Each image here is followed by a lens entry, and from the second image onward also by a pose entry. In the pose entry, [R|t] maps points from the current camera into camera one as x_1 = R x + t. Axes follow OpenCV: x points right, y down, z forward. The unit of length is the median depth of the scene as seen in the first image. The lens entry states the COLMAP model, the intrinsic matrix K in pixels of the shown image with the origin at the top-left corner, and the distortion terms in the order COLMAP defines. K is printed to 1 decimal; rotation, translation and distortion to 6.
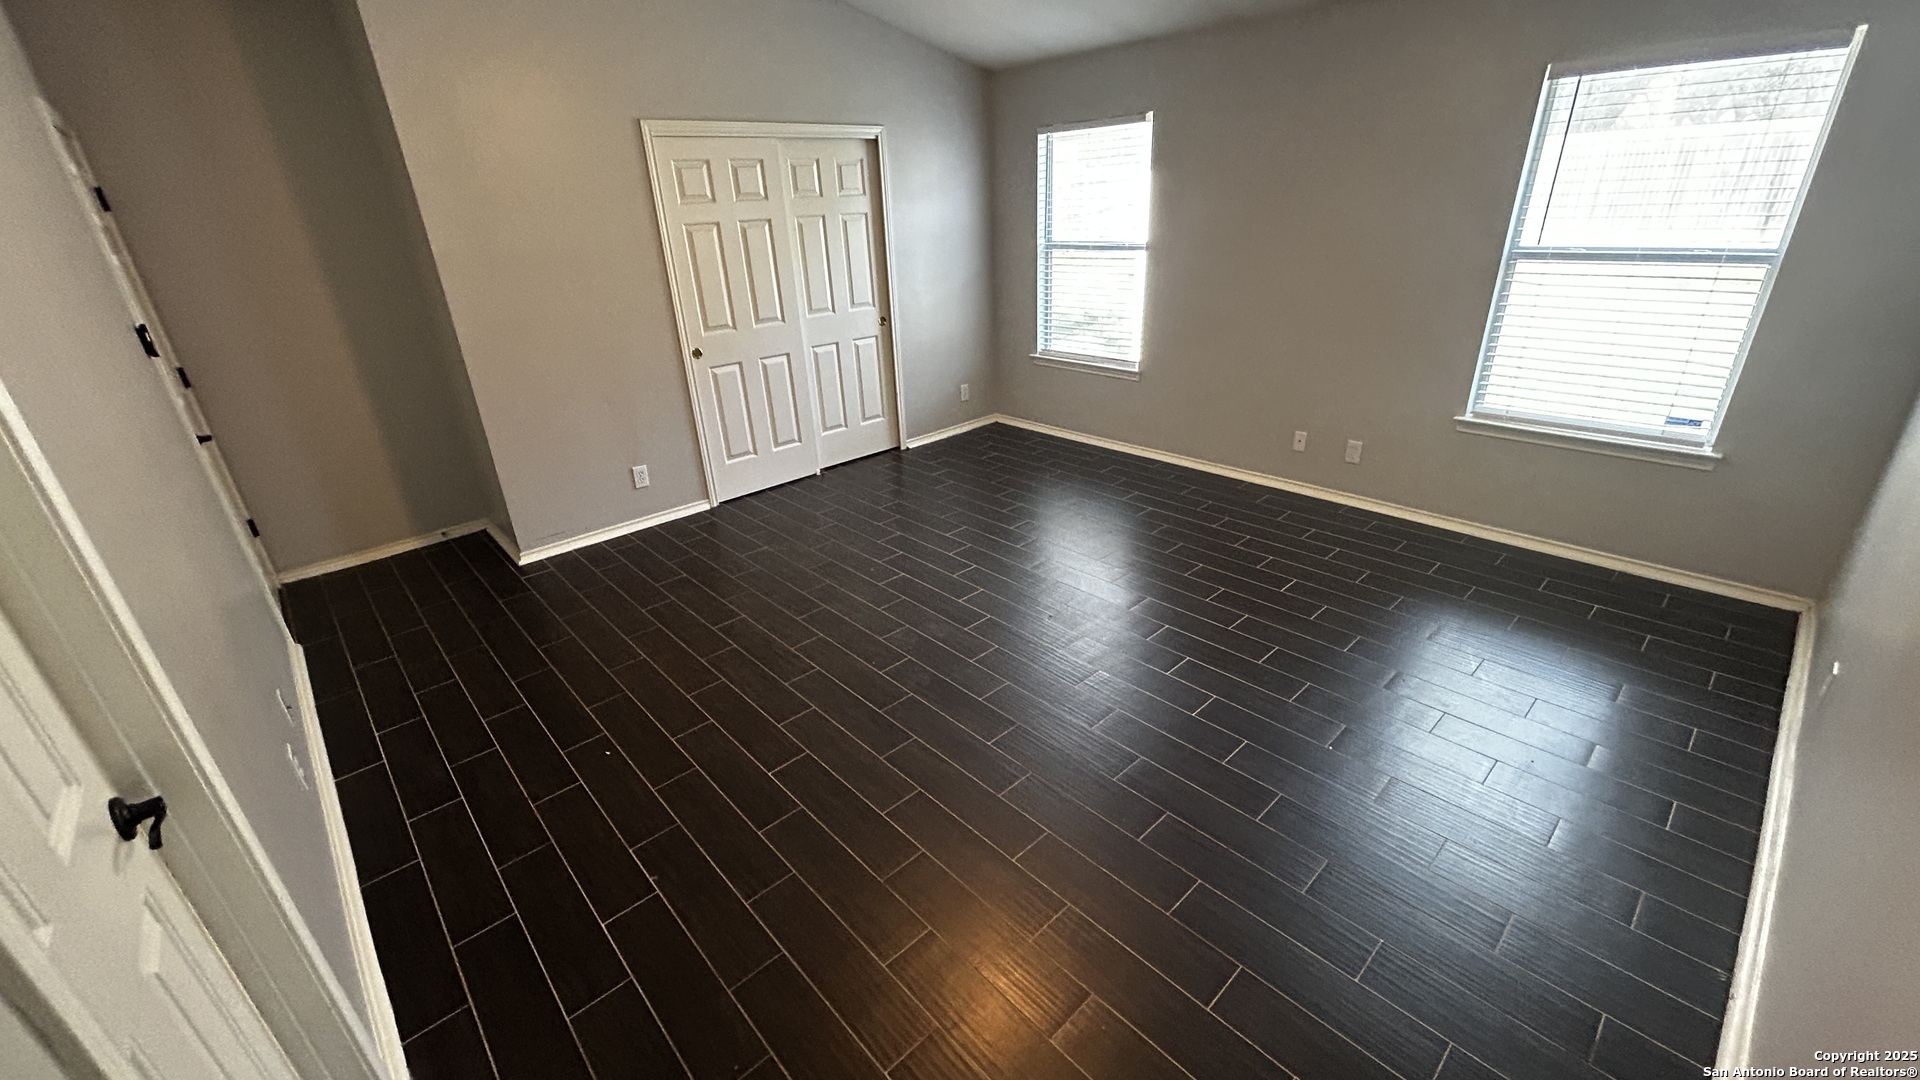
lens RADIAL K [[771.2, 0, 957.5], [0, 771.2, 537.5], [0, 0, 1]] dist [-0.003519, 0.001324]
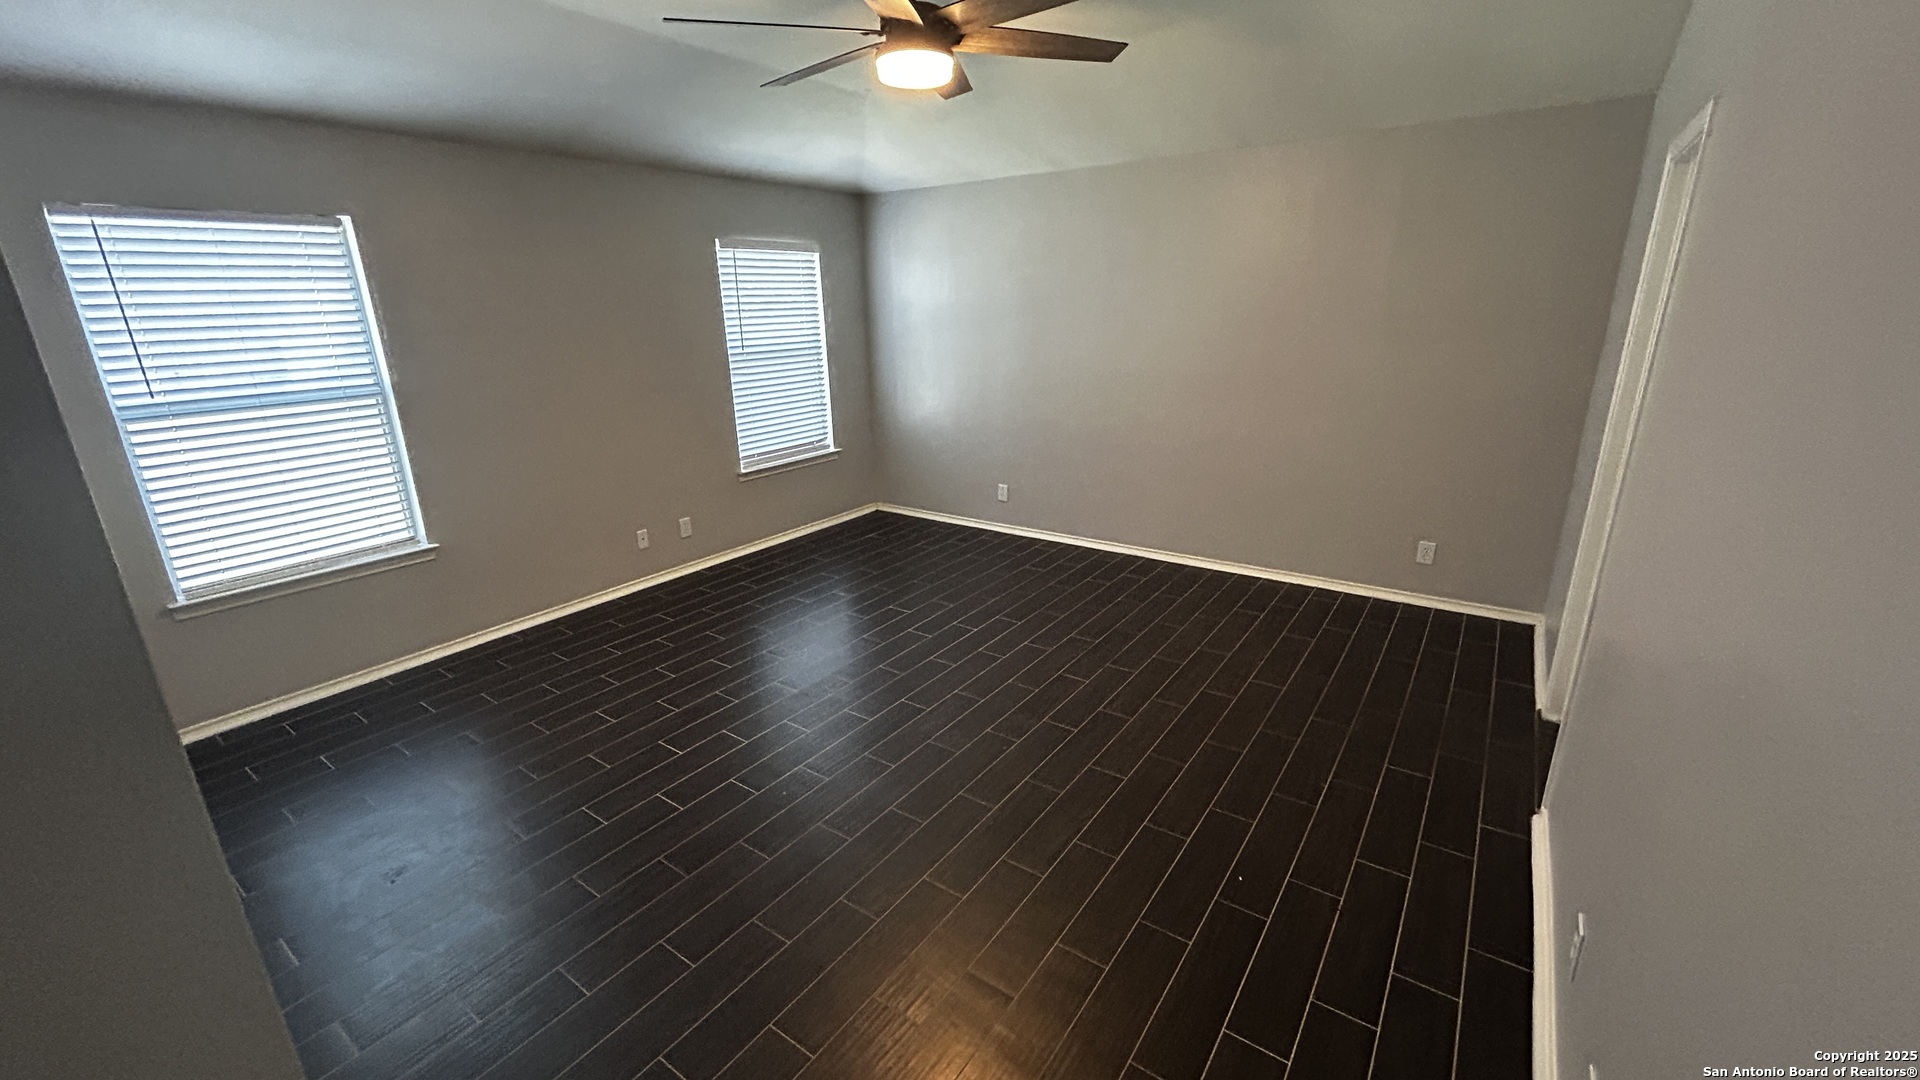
lens RADIAL K [[771.2, 0, 961.4], [0, 771.2, 540.7], [0, 0, 1]] dist [-0.003519, 0.001324]
pose [[-0.208906, -0.244195, 0.946957, -0.638057], [0.425173, 0.849337, 0.312818, -0.259472], [-0.880674, 0.467970, -0.073606, 0.661780]]
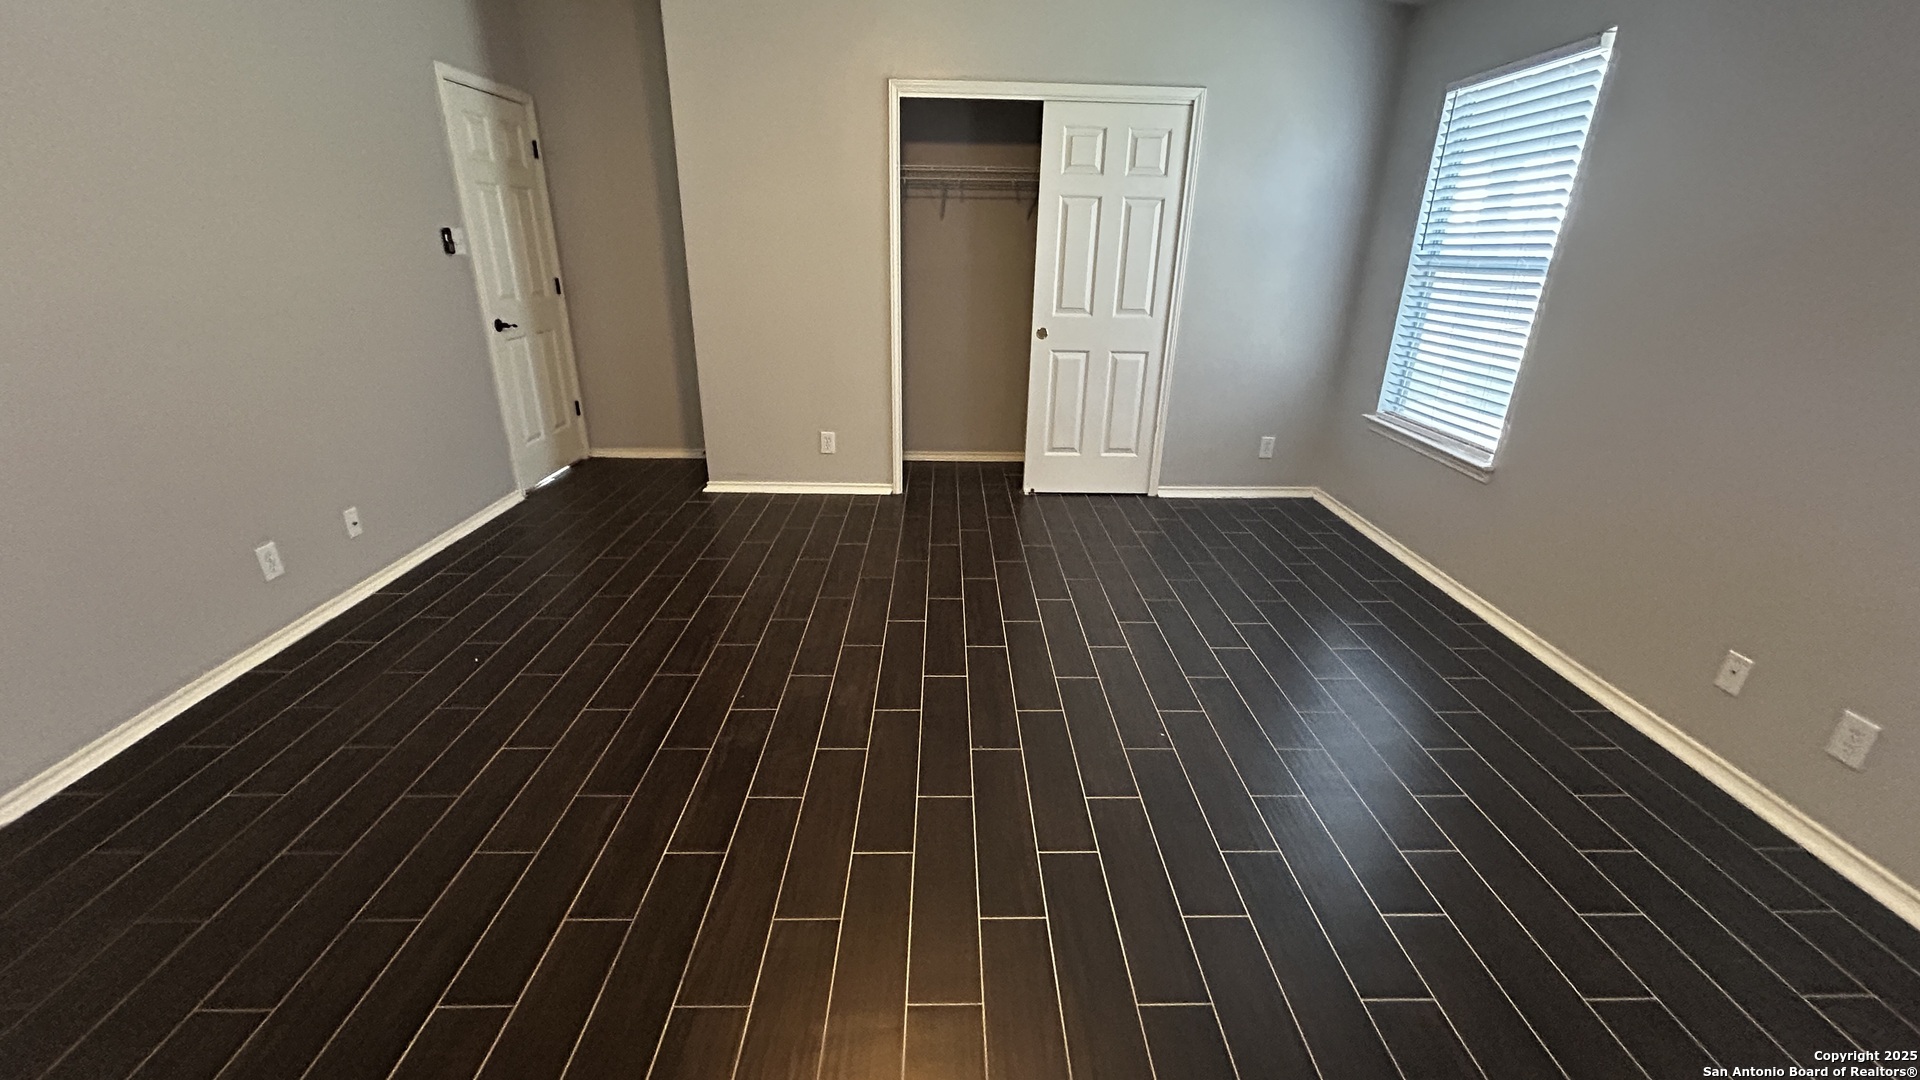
lens RADIAL K [[771.2, 0, 963.6], [0, 771.2, 537.3], [0, 0, 1]] dist [-0.003519, 0.001324]
pose [[0.745780, 0.293070, -0.598266, 0.334952], [-0.314283, 0.946600, 0.071931, -0.085005], [0.587400, 0.134380, 0.798062, 0.306786]]
